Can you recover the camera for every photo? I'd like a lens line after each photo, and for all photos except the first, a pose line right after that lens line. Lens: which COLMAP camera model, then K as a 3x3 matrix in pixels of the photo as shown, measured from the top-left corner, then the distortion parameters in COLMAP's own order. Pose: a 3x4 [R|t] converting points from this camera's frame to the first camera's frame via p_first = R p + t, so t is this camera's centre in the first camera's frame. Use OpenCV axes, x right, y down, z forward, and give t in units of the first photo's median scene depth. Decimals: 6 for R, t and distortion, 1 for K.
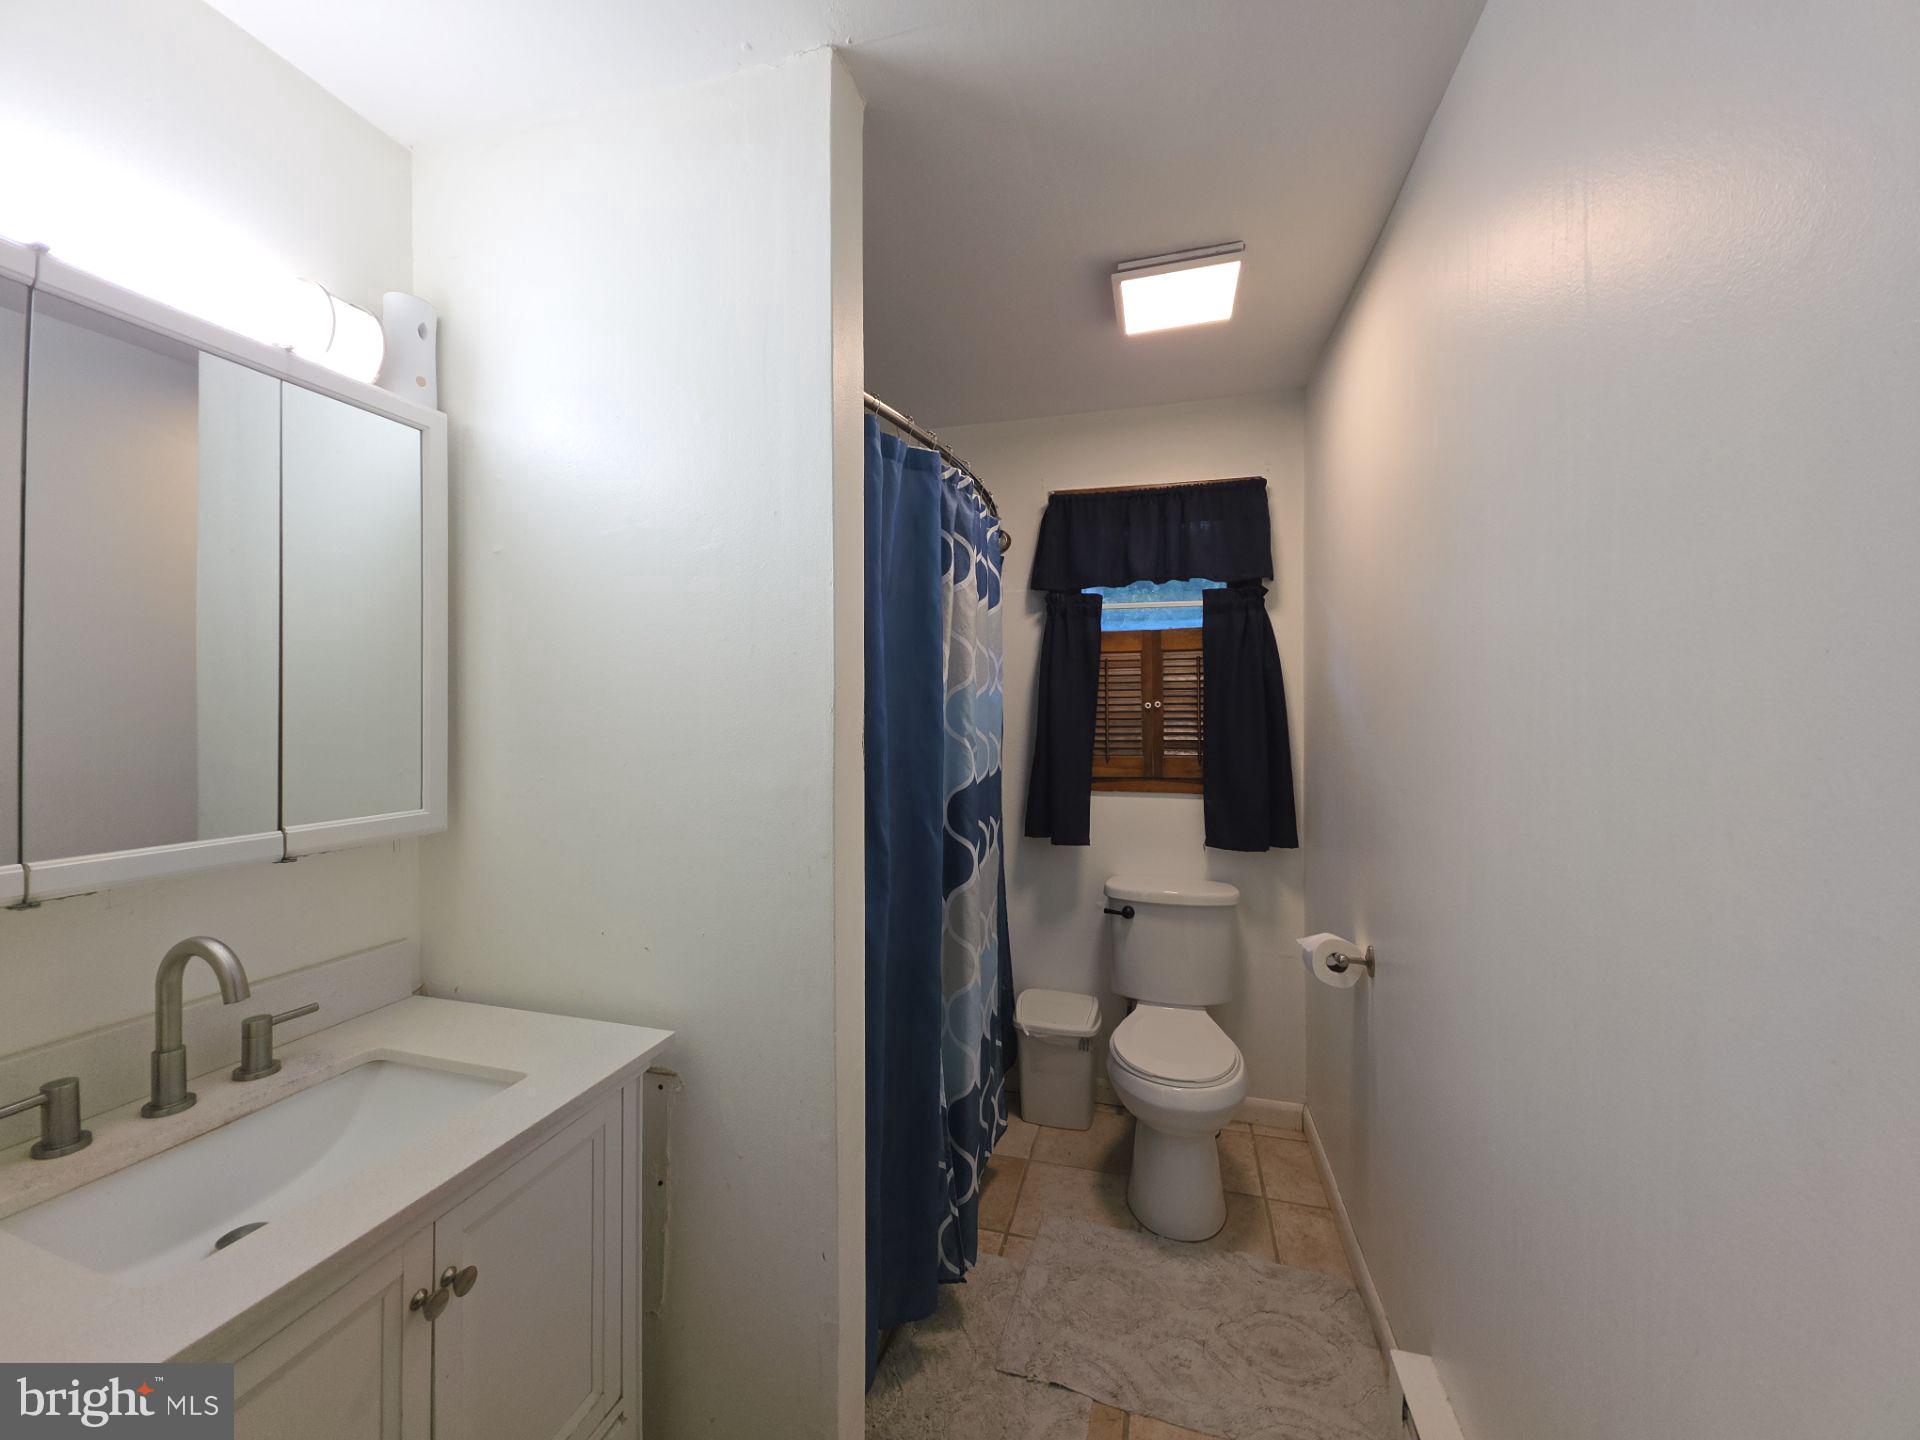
lens RADIAL K [[751.6, 0, 954.6], [0, 751.6, 709.0], [0, 0, 1]] dist [0.001363, -0.000671]
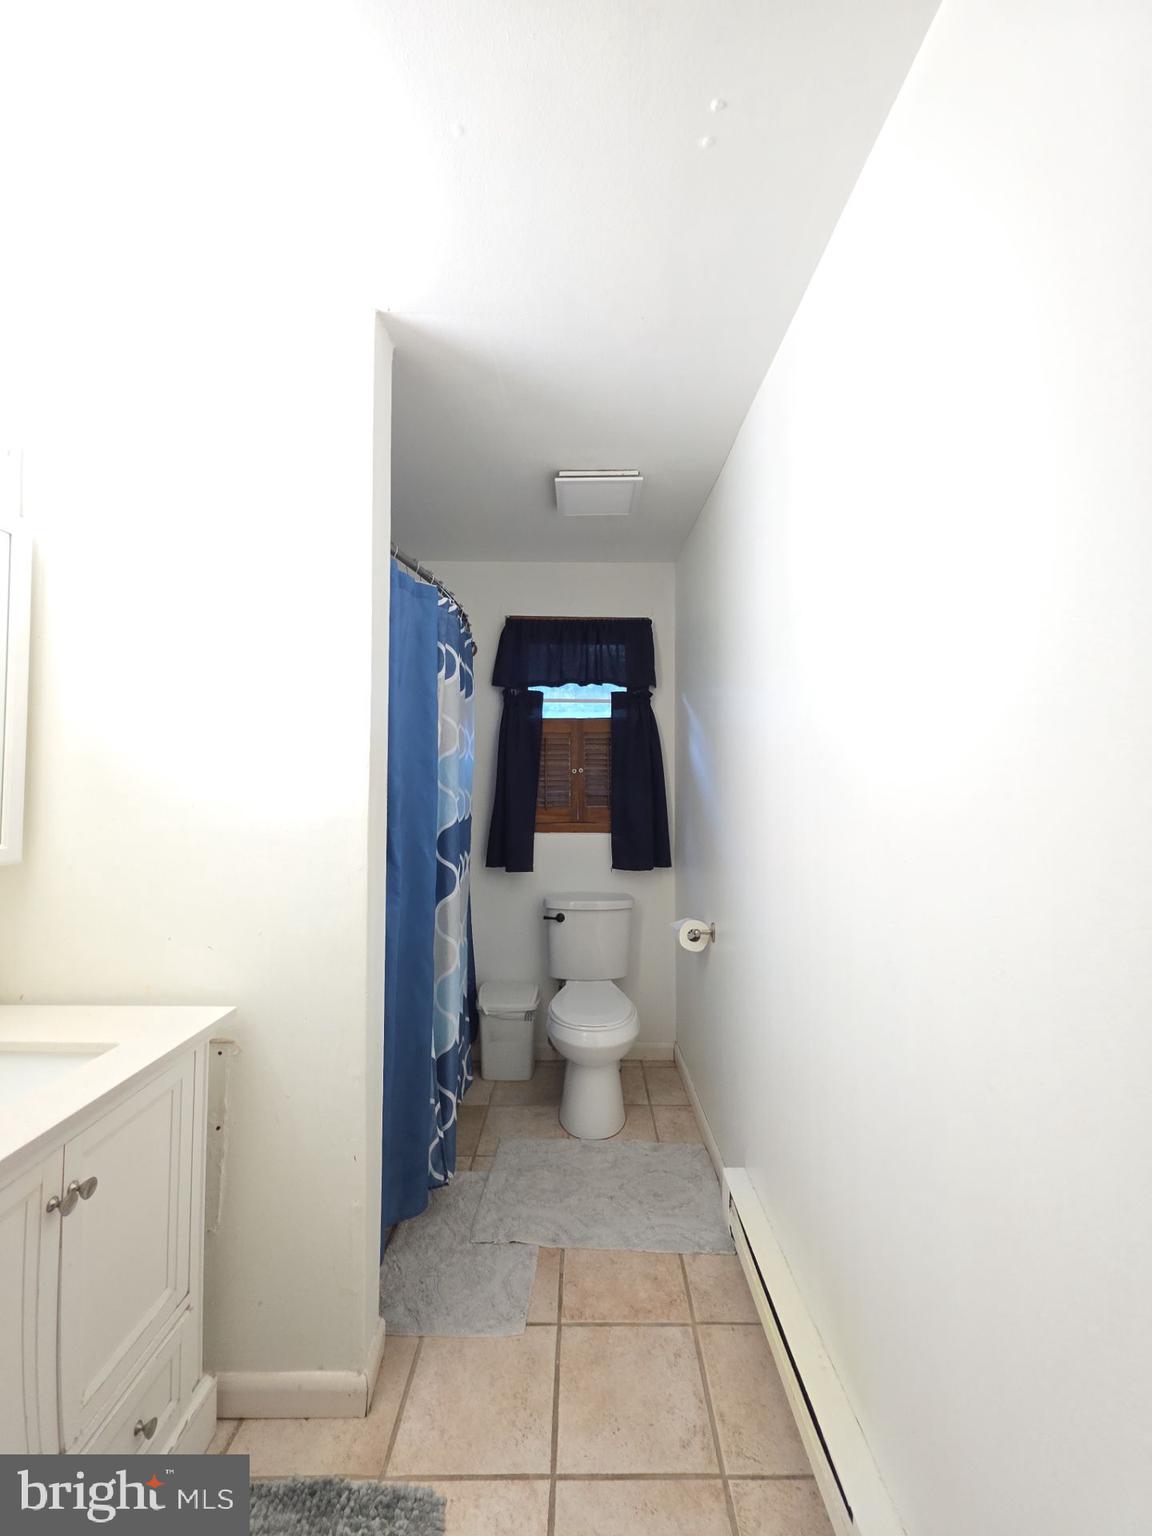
lens RADIAL K [[625.1, 0, 583.3], [0, 625.1, 764.2], [0, 0, 1]] dist [-0.020083, -0.000077]
pose [[0.959509, 0.013208, 0.281369, -0.074131], [-0.004211, 0.999461, -0.032558, 0.026474], [-0.281648, 0.030054, 0.959047, -0.173759]]
